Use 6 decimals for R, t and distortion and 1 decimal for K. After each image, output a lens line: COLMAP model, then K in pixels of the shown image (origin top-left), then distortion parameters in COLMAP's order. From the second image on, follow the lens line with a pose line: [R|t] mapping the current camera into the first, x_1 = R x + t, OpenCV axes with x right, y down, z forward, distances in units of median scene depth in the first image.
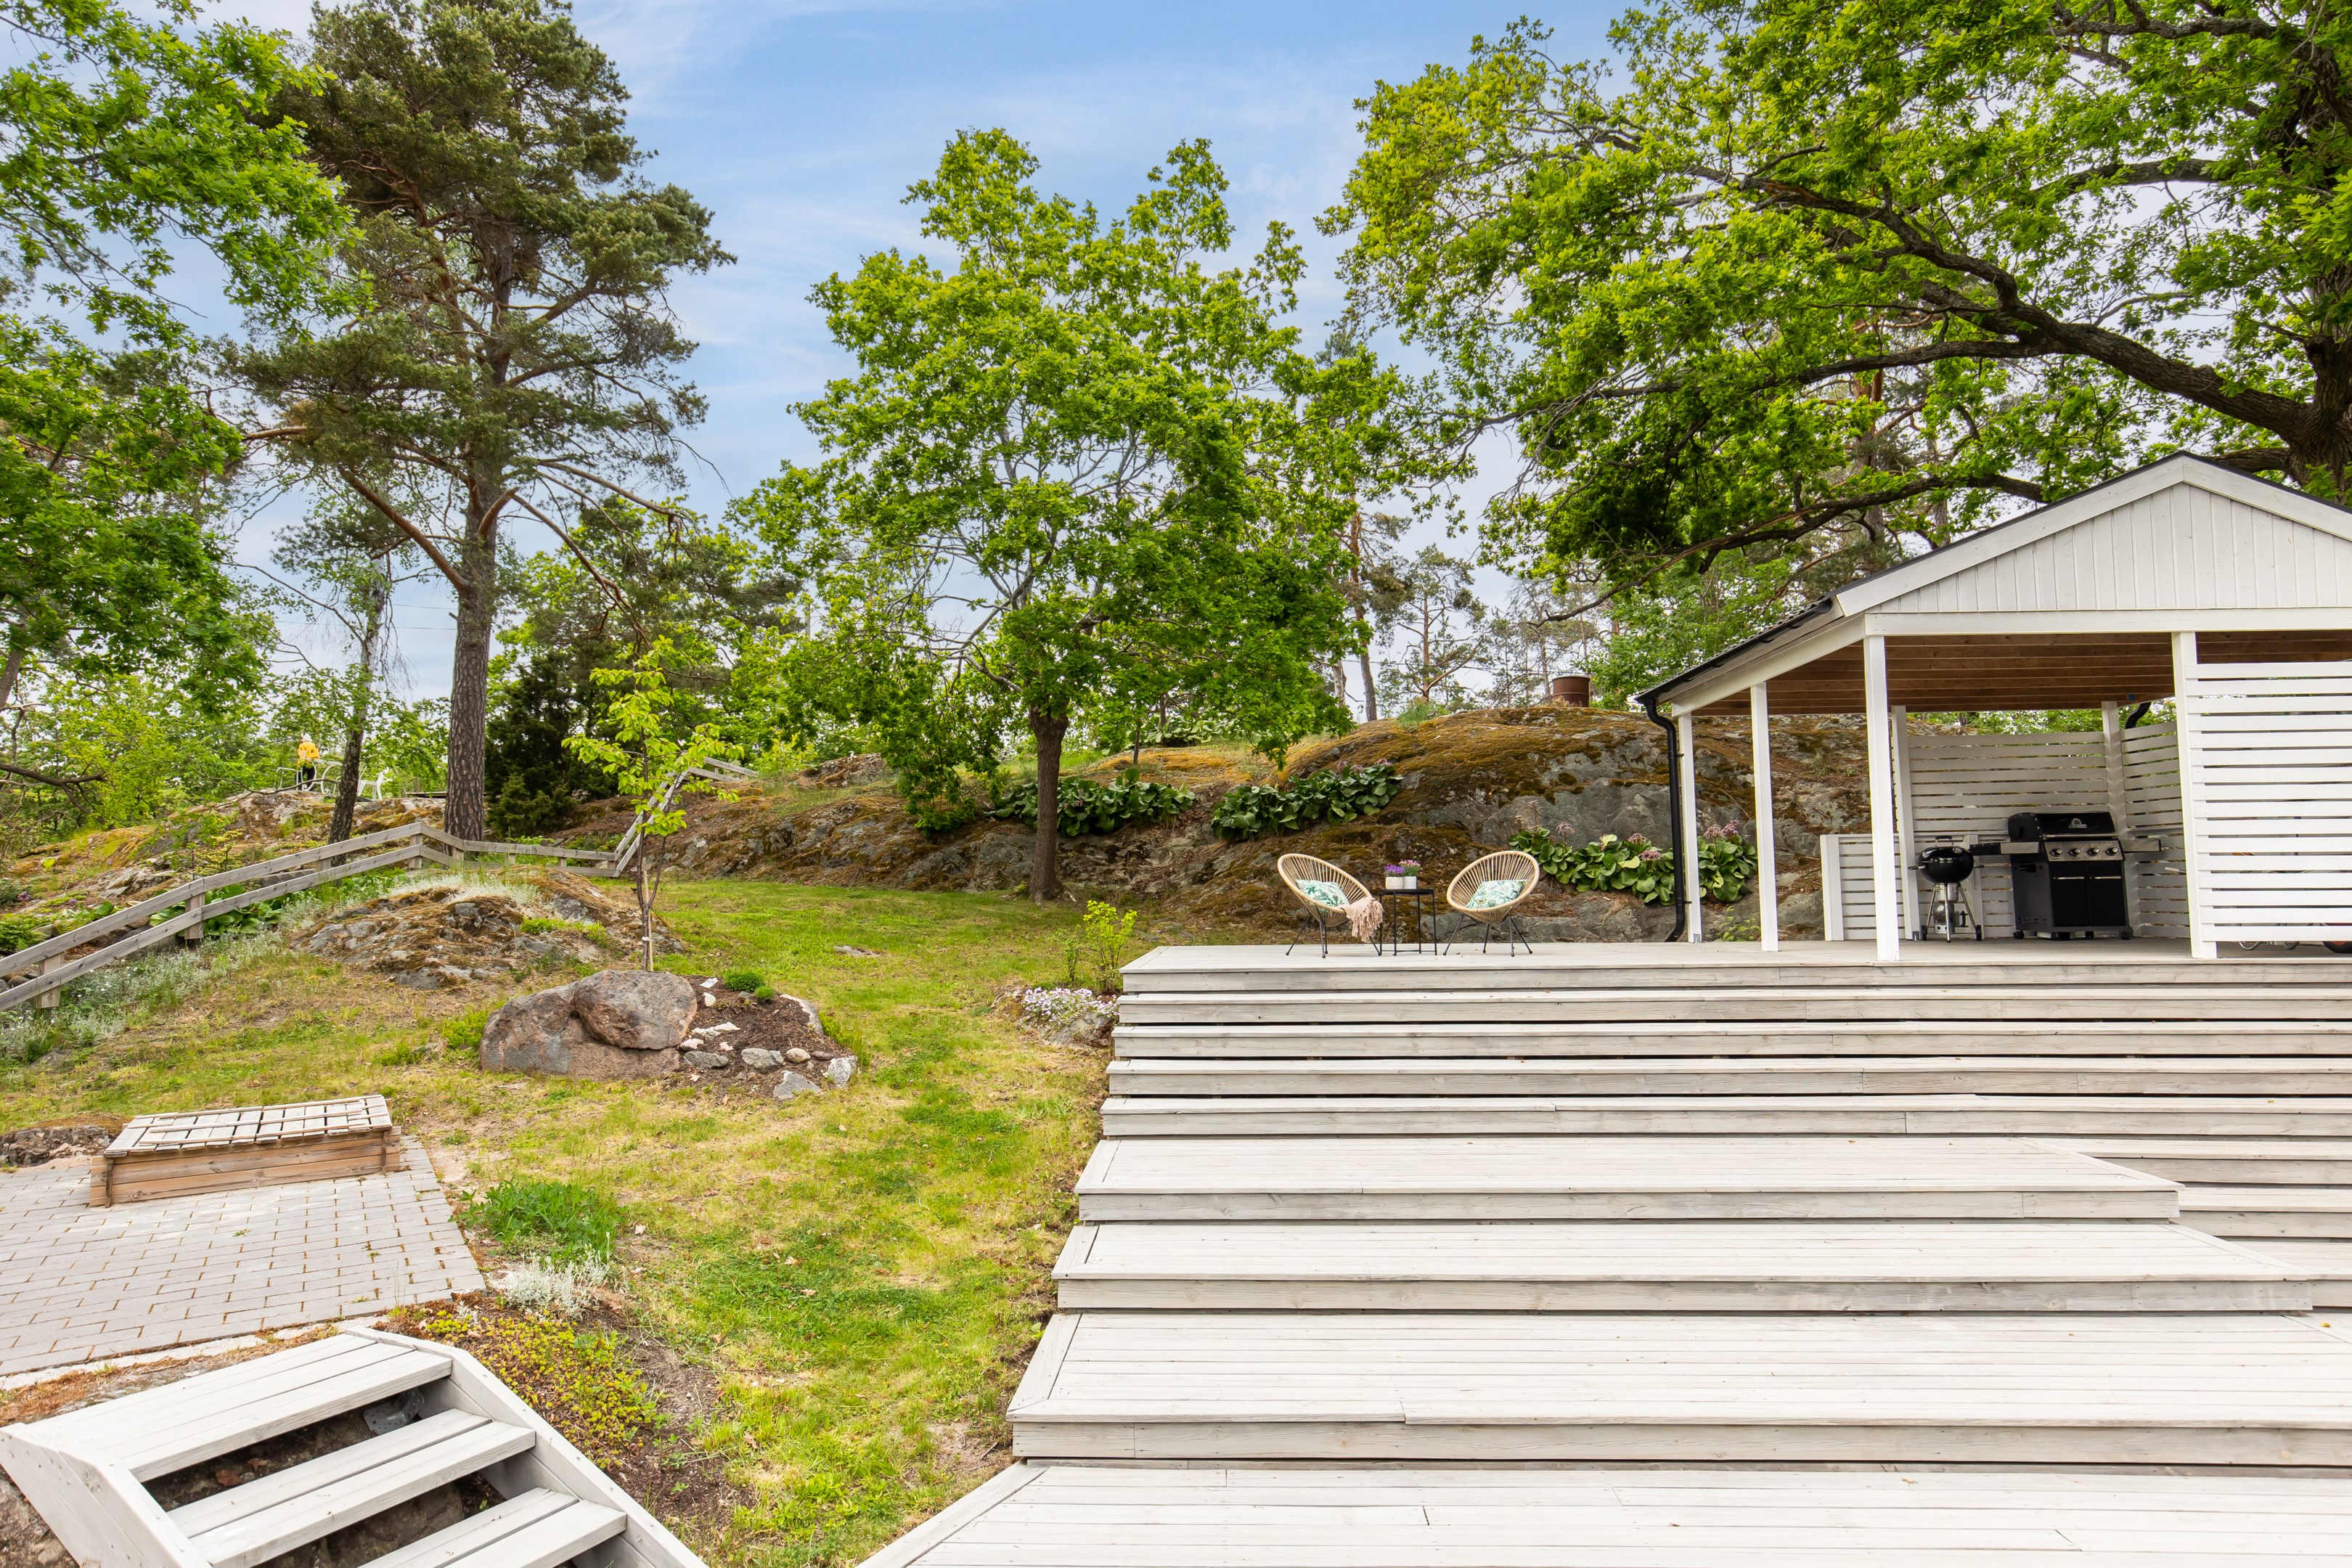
lens RADIAL K [[1325.4, 0, 1184.4], [0, 1325.4, 784.6], [0, 0, 1]] dist [-0.000534, 0.000228]
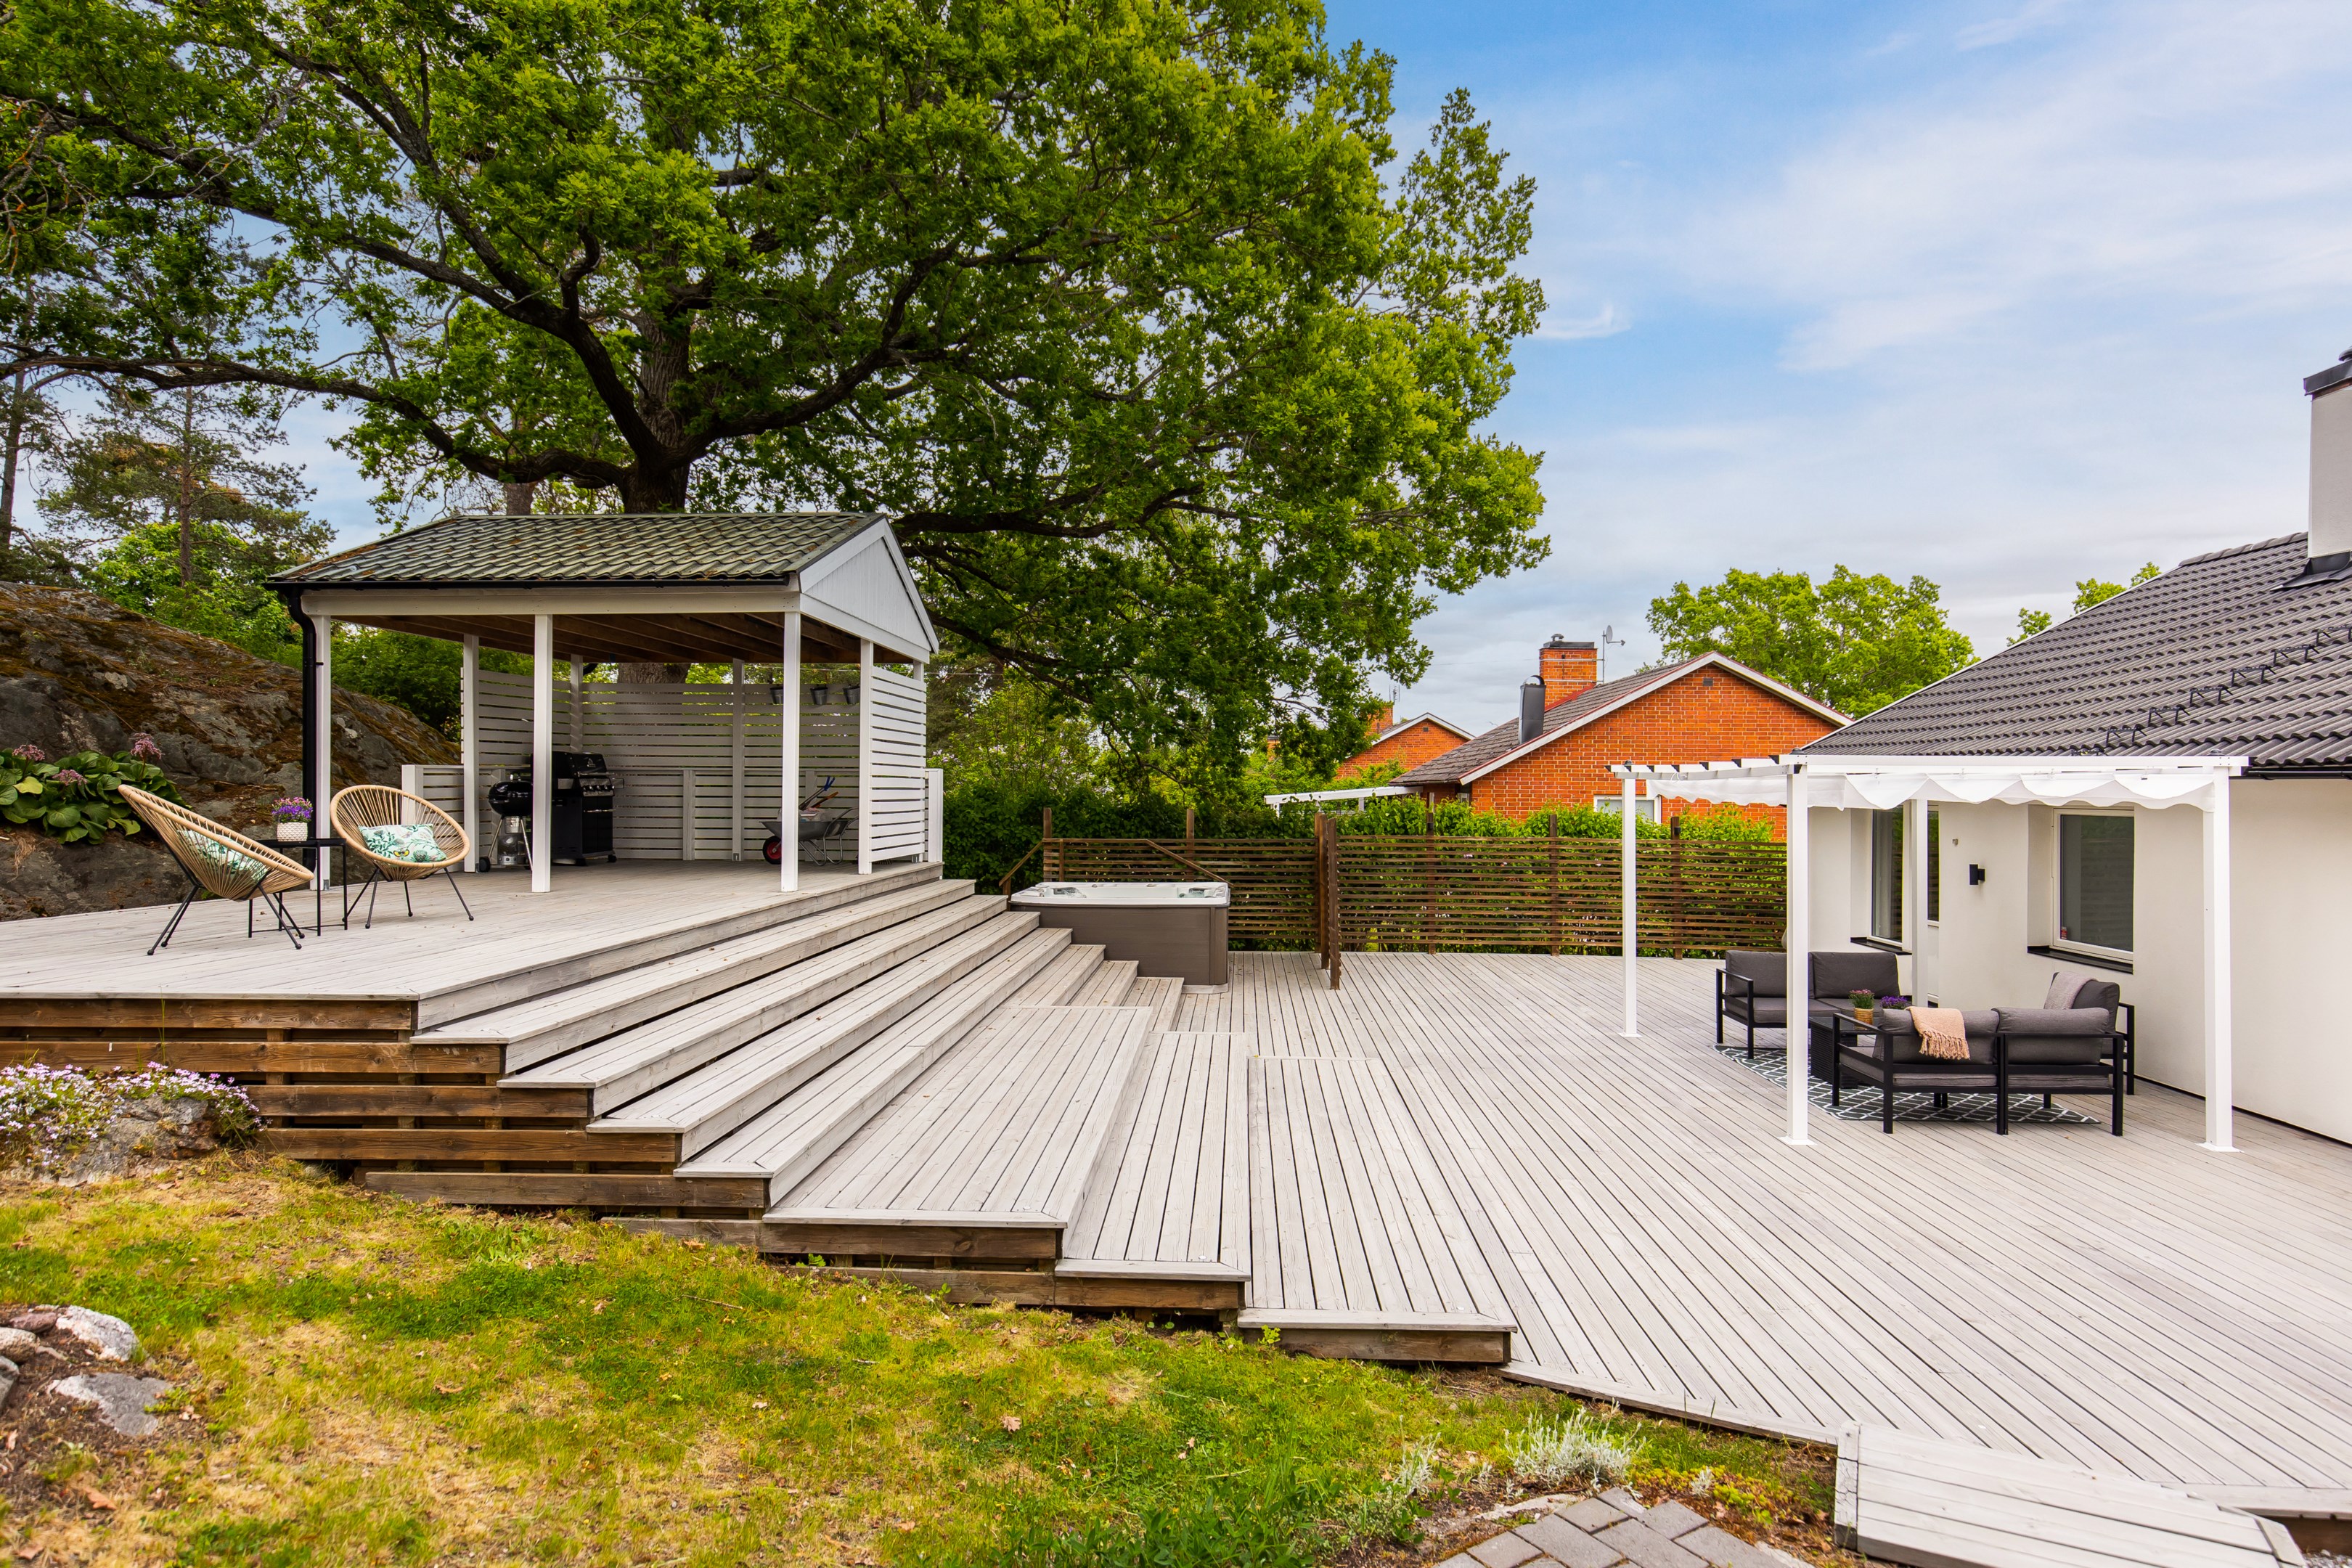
lens RADIAL K [[1325.4, 0, 1190.9], [0, 1325.4, 785.2], [0, 0, 1]] dist [-0.000534, 0.000228]
pose [[0.010379, 0.006548, 0.999925, -0.374281], [-0.086961, 0.996196, -0.005621, 0.007977], [-0.996158, -0.086896, 0.010909, 0.372945]]
